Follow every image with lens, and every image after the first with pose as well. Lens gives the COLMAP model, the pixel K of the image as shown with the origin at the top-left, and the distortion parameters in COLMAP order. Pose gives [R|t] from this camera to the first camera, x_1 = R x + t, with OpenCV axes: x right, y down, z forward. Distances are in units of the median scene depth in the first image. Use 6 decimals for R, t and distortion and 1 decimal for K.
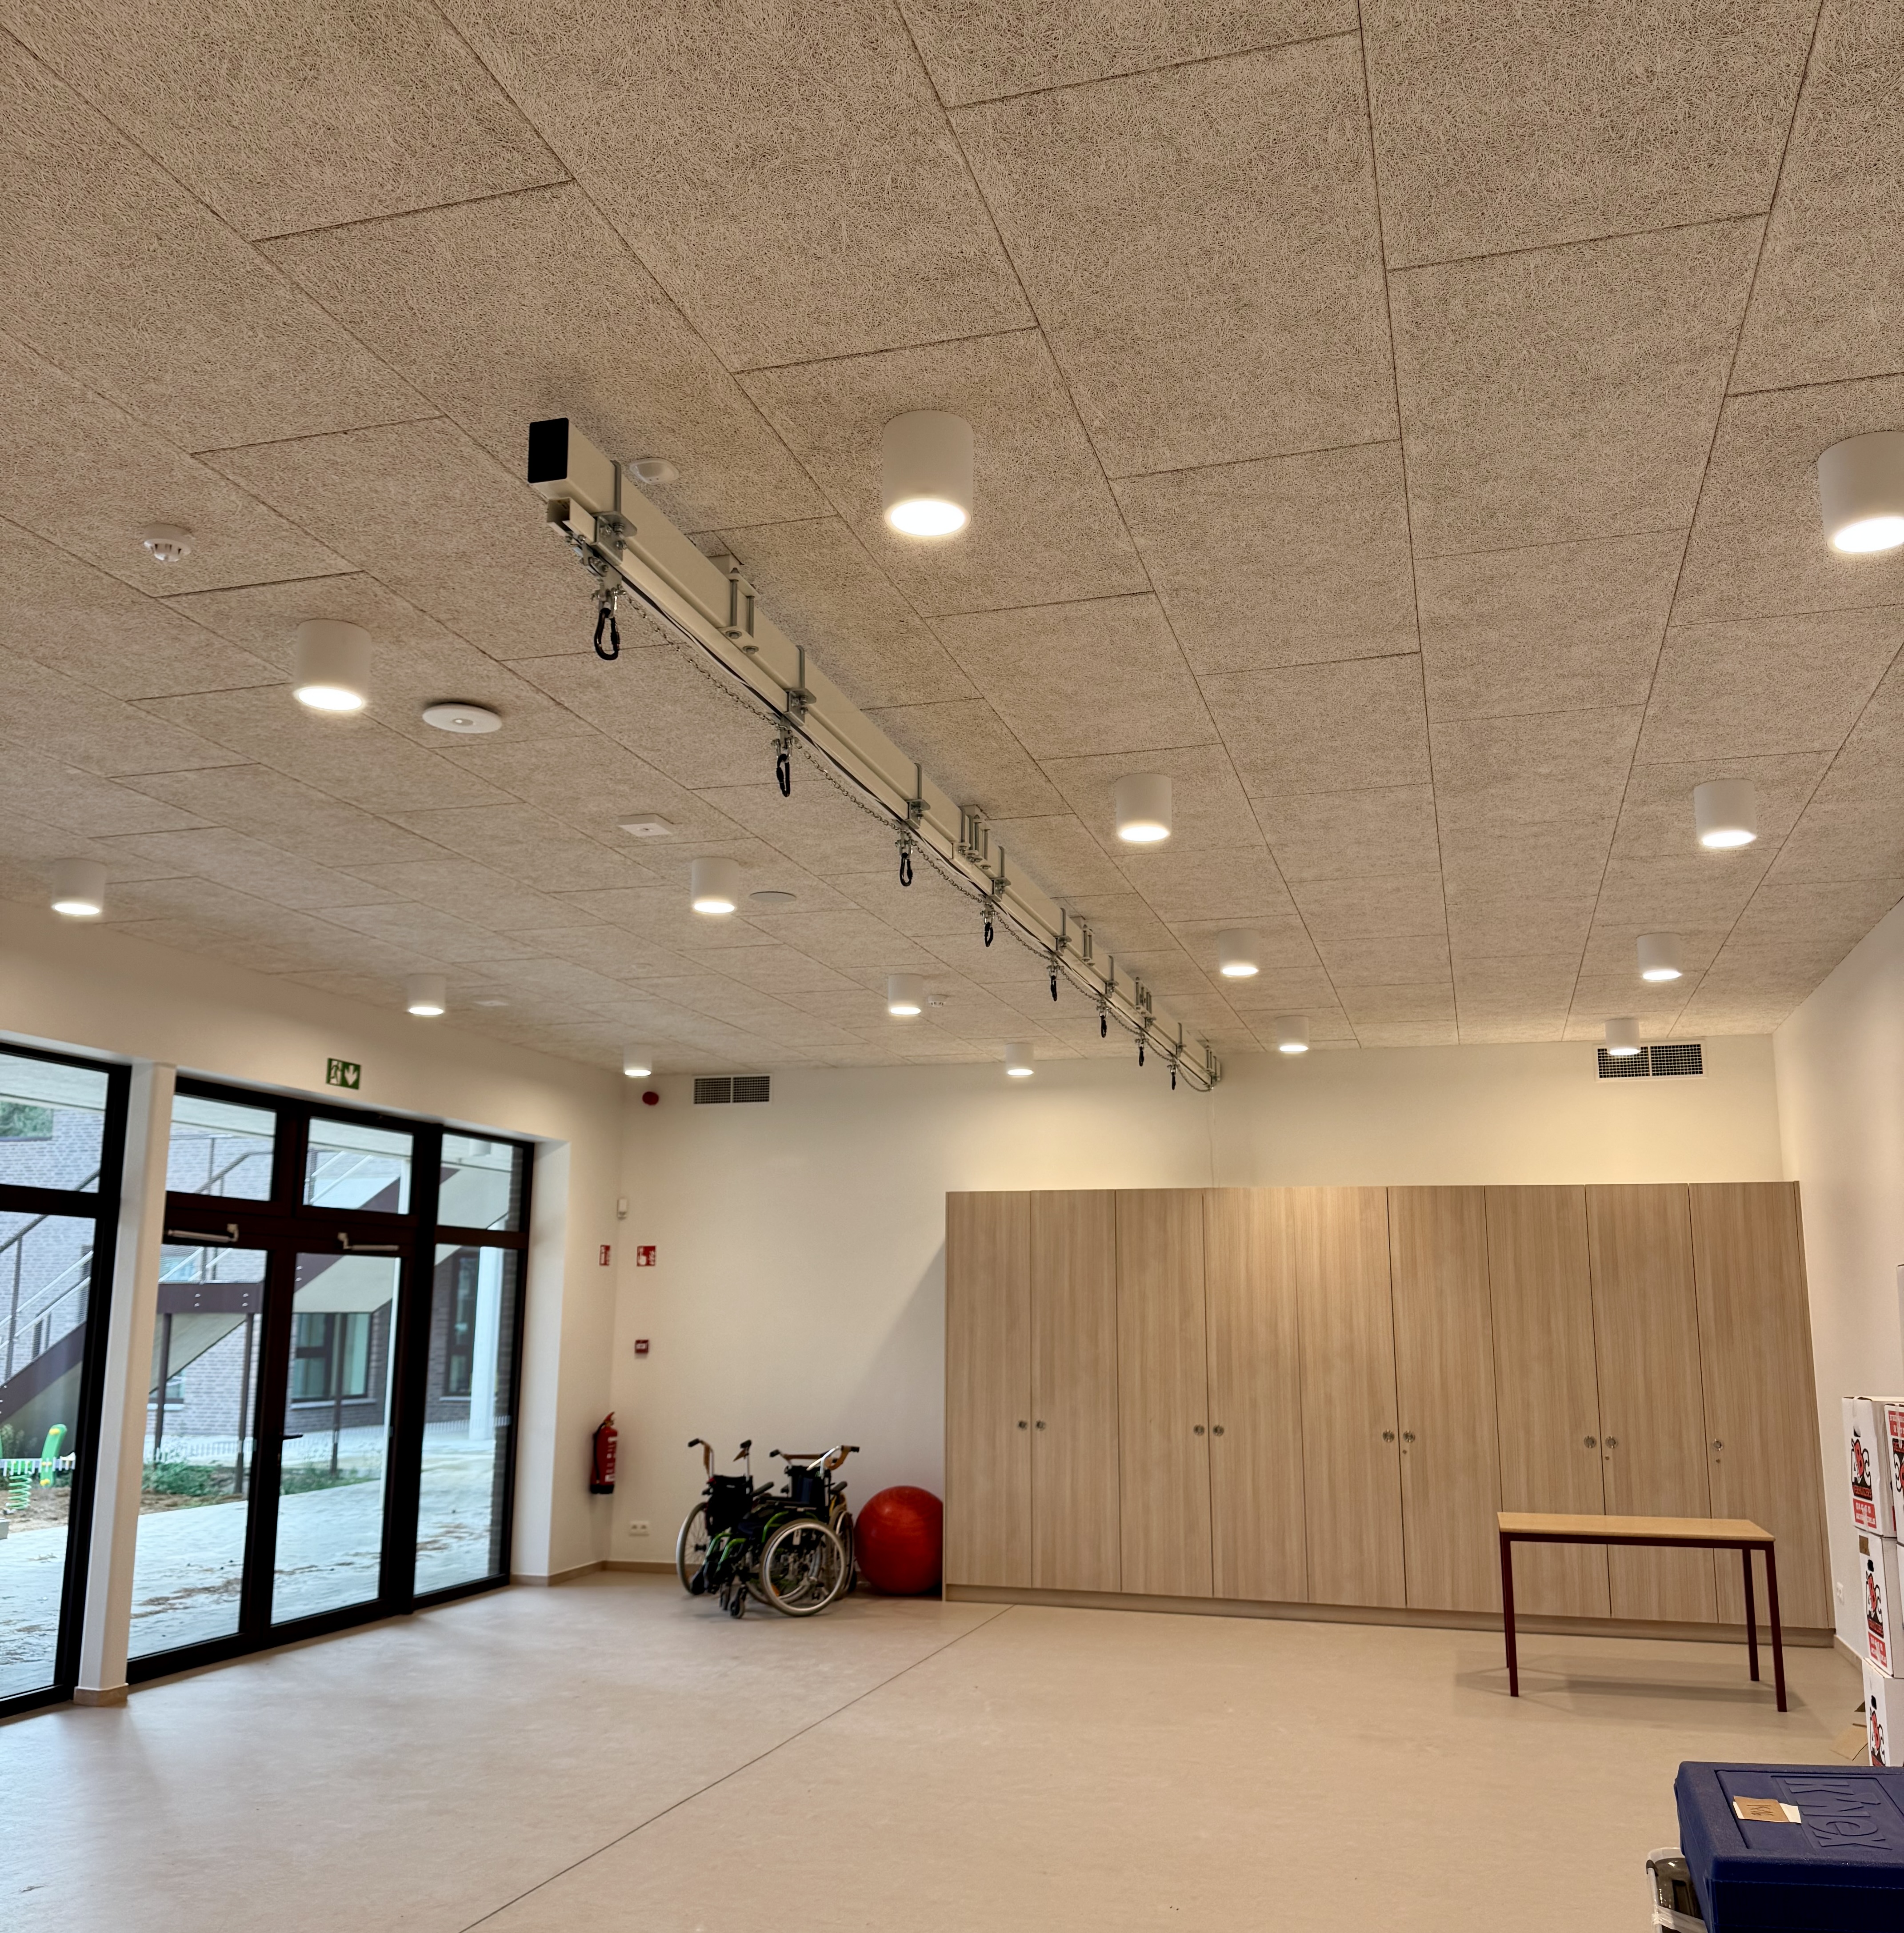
lens RADIAL K [[1837.7, 0, 953.5], [0, 1837.7, 1003.0], [0, 0, 1]] dist [0.184678, -0.379184]
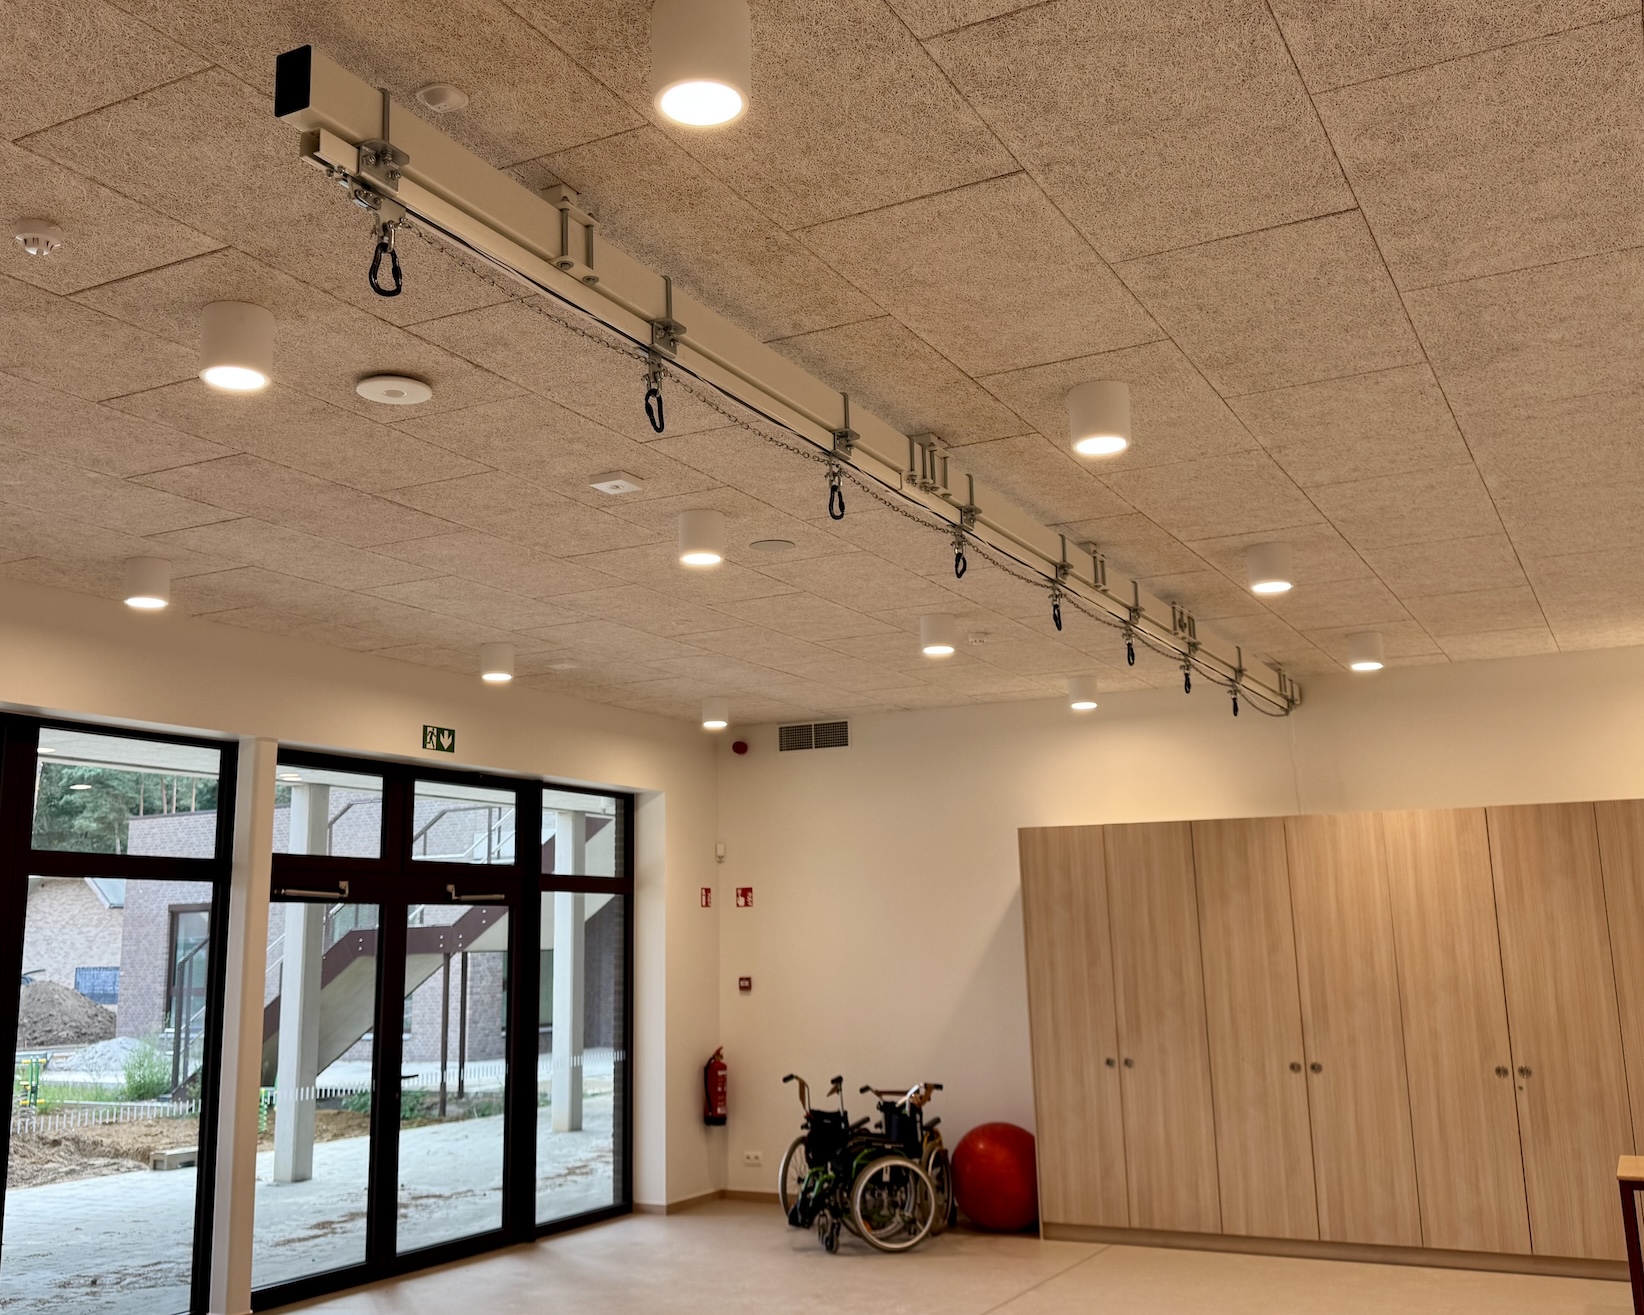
lens RADIAL K [[1668.0, 0, 747.3], [0, 1668.0, 611.6], [0, 0, 1]] dist [0.187893, -0.413897]
pose [[0.974219, -0.064709, -0.216125, 0.071395], [0.059161, 0.997734, -0.032050, 0.006230], [0.217709, 0.018437, 0.975840, 0.084302]]
